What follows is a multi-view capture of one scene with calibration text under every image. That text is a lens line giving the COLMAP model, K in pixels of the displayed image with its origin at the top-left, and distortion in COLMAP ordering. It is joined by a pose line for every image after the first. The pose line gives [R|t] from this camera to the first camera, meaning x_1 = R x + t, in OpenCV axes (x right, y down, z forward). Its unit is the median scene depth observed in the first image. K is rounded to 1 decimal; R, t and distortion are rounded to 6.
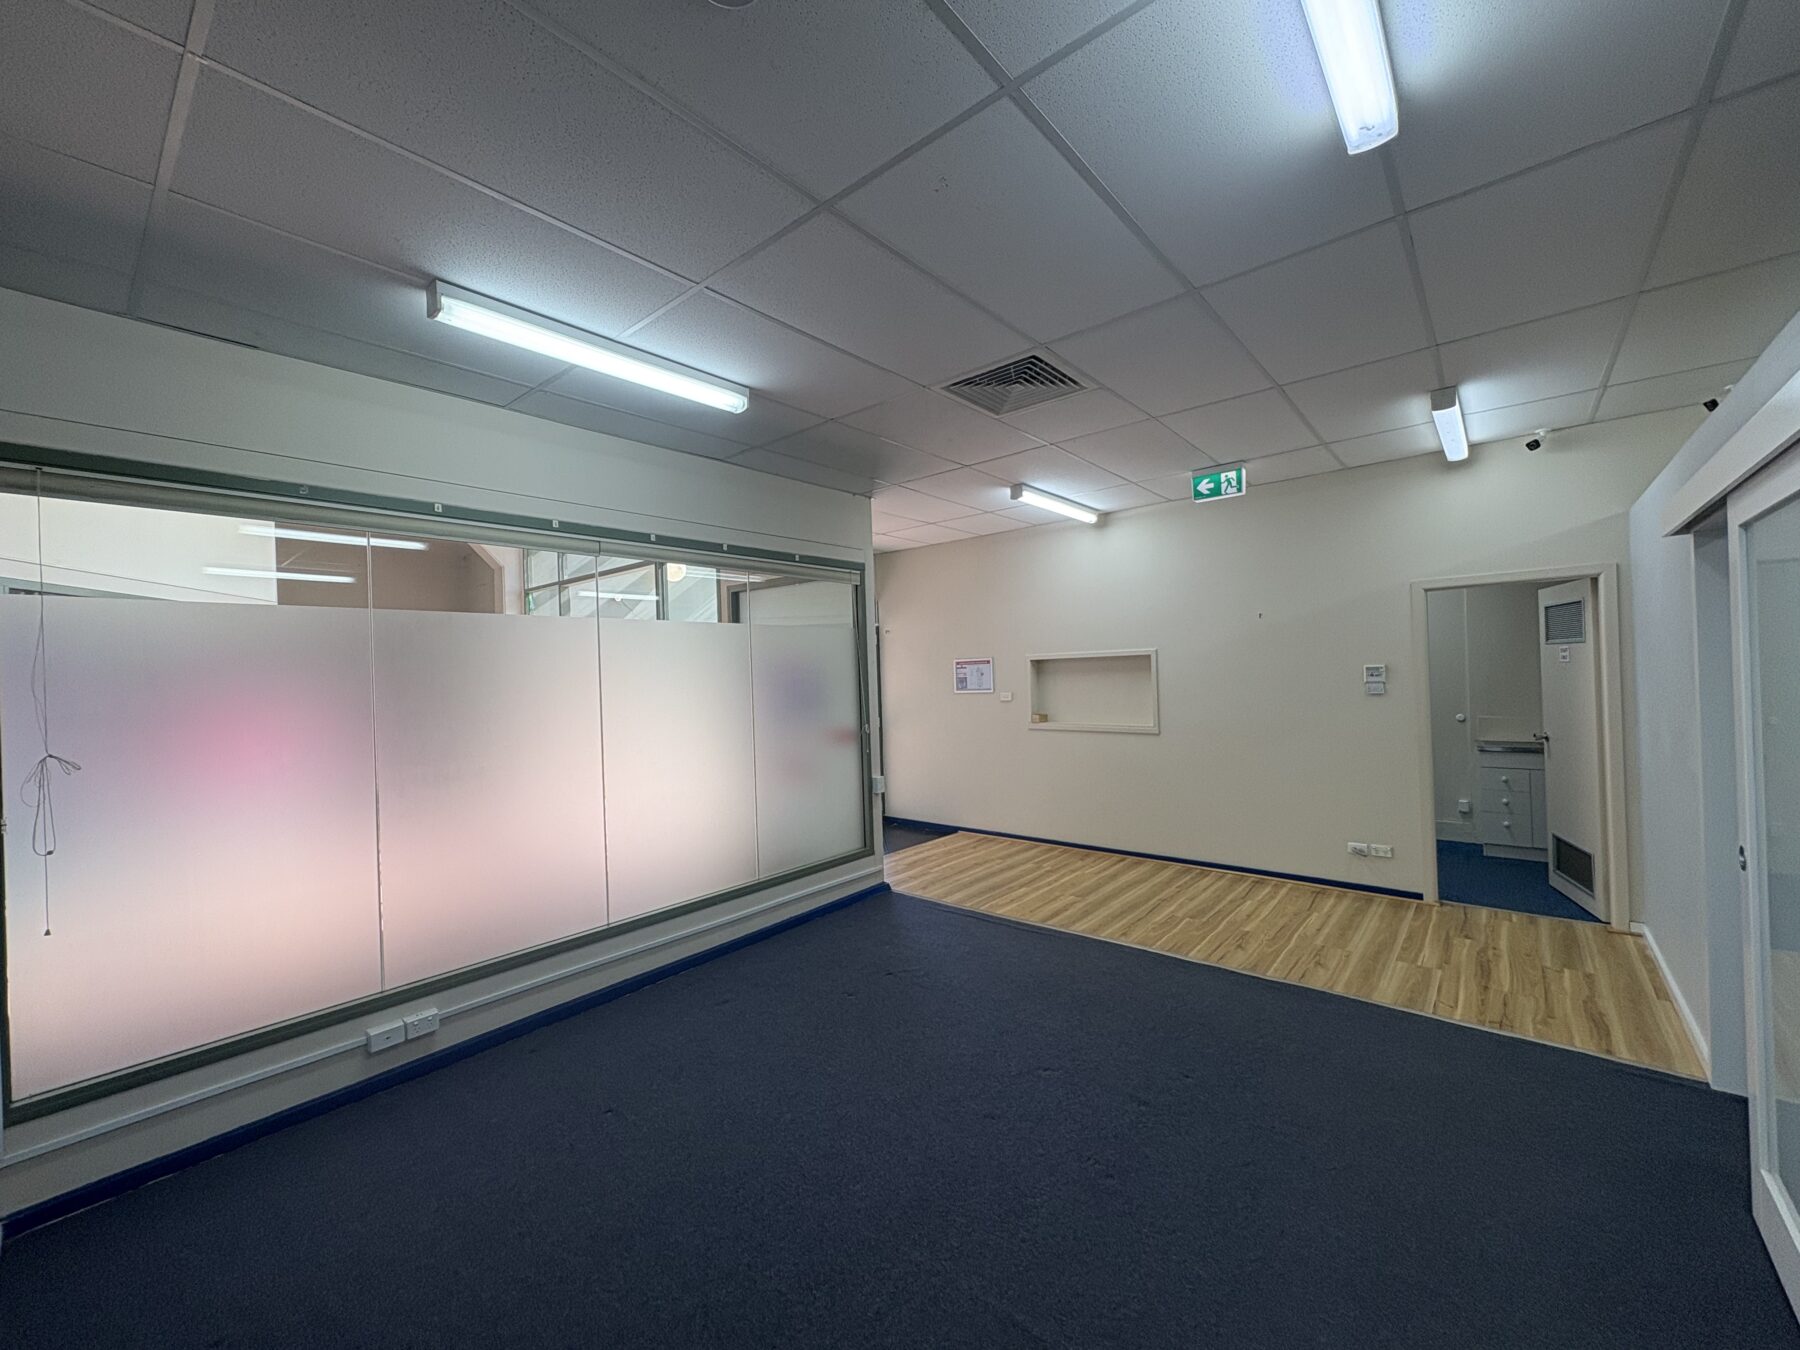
lens RADIAL K [[714.9, 0, 900.2], [0, 714.9, 672.7], [0, 0, 1]] dist [0.002440, 0.000304]
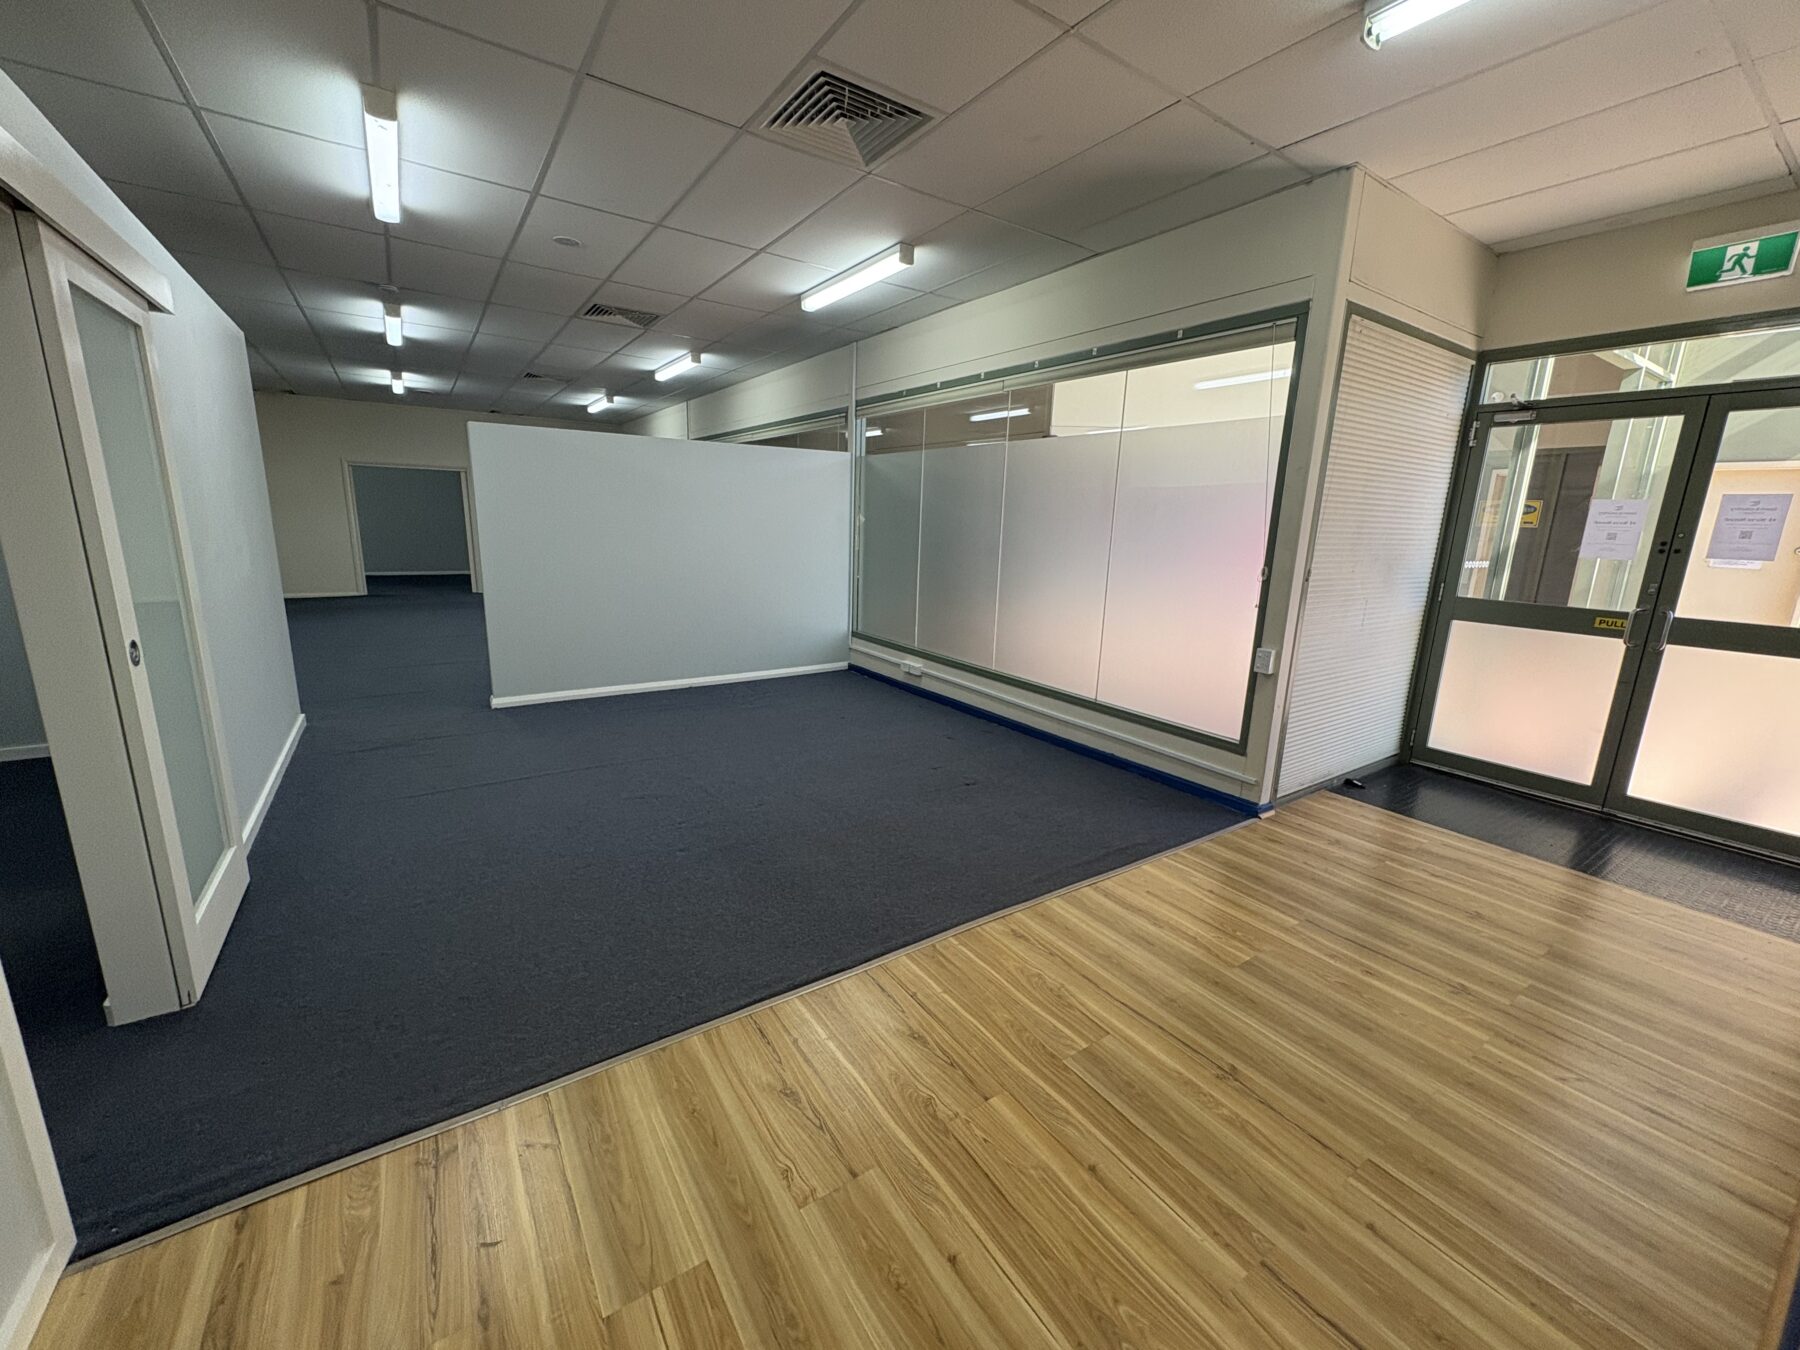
lens RADIAL K [[714.9, 0, 900.2], [0, 714.9, 672.7], [0, 0, 1]] dist [0.002440, 0.000304]
pose [[-0.269046, 0.231490, -0.934894, 0.795425], [-0.018332, 0.969279, 0.245280, 0.012728], [0.962953, 0.083130, -0.256536, 0.984002]]
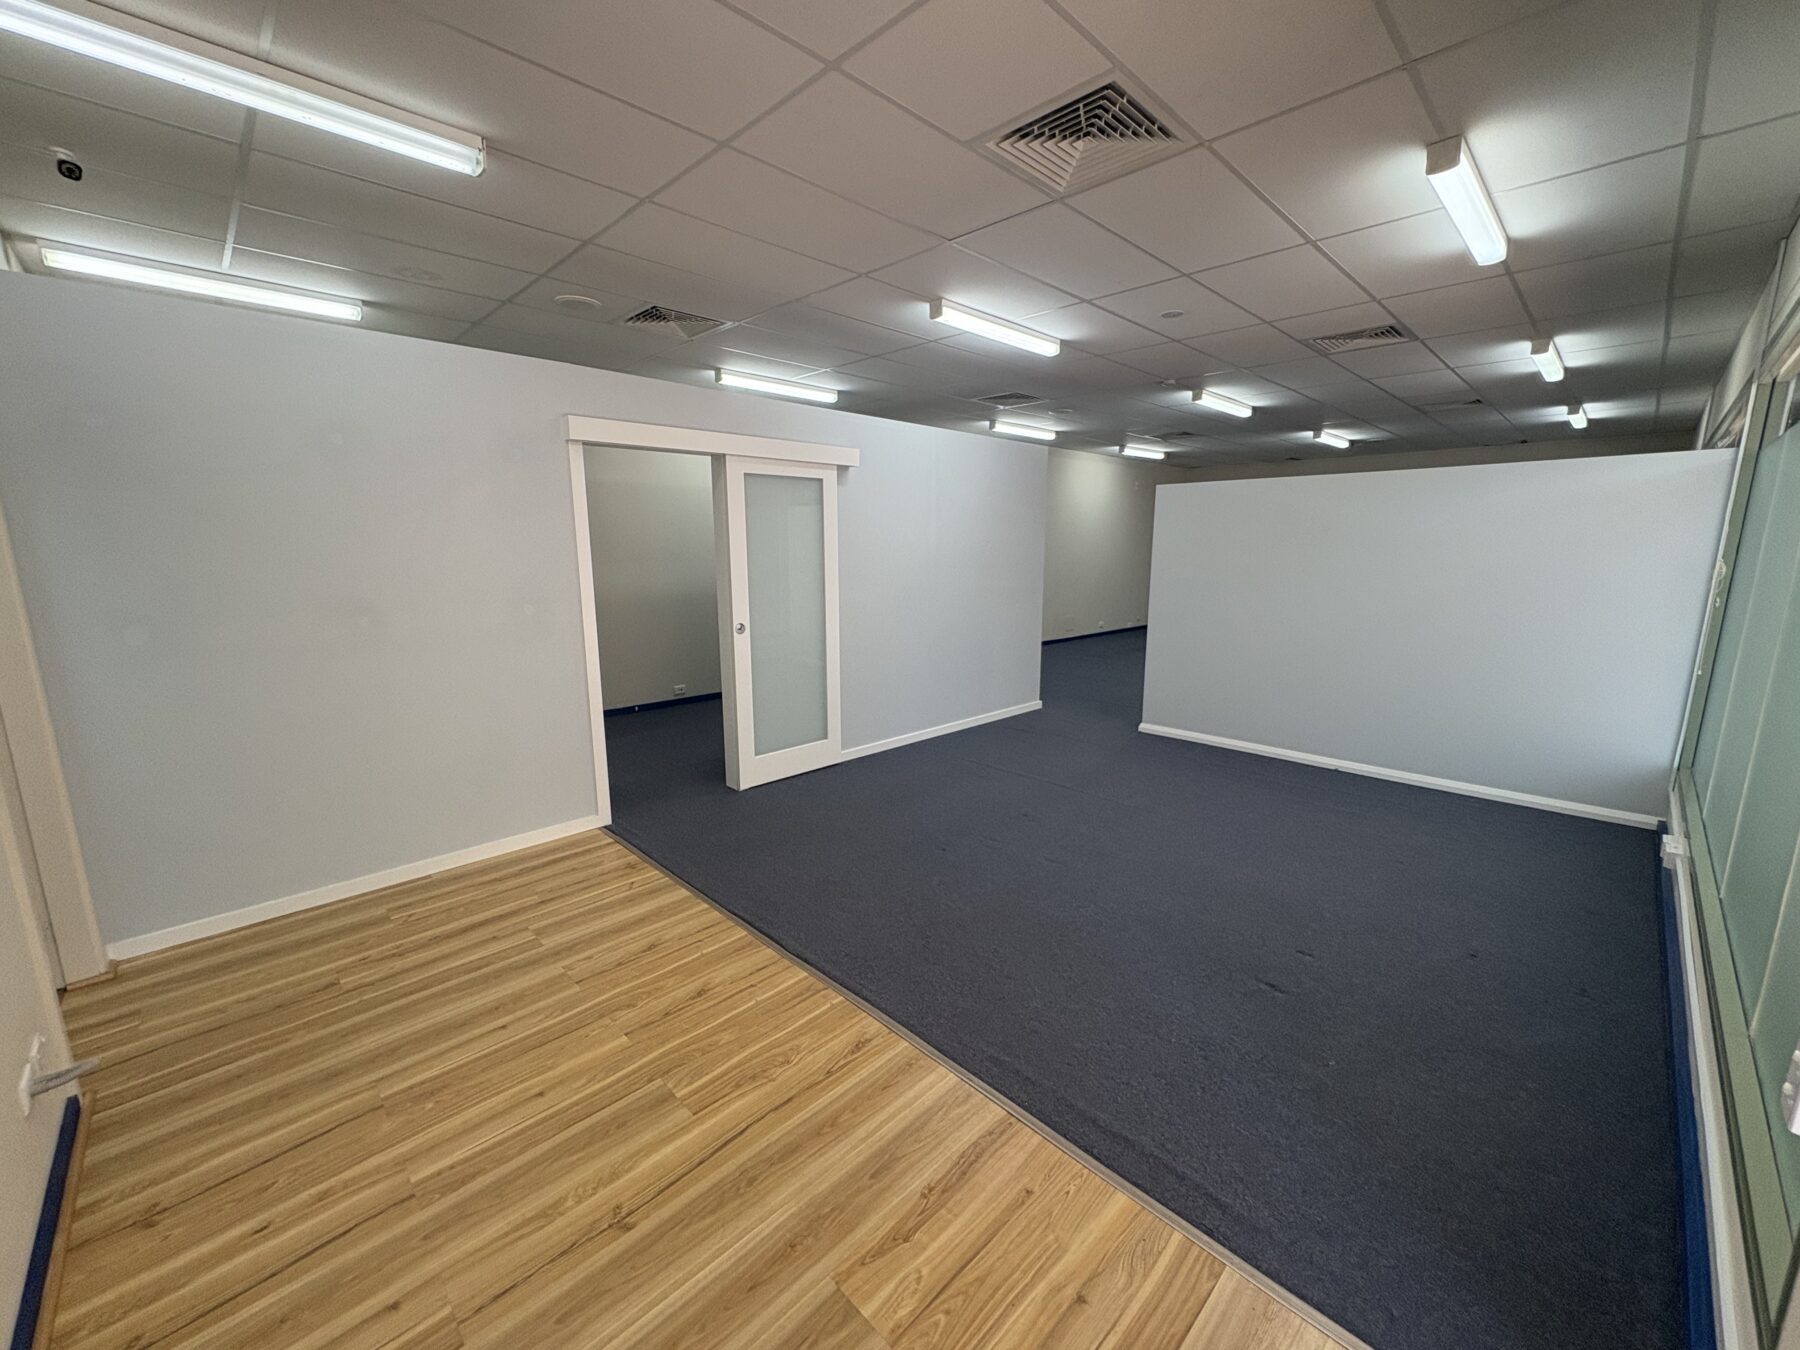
lens RADIAL K [[713.6, 0, 896.8], [0, 713.6, 673.8], [0, 0, 1]] dist [0.001768, 0.000370]
pose [[-0.995315, 0.018779, 0.094848, 0.220278], [0.035159, 0.984098, 0.174110, 0.012506], [-0.090070, 0.176629, -0.980148, 1.377815]]
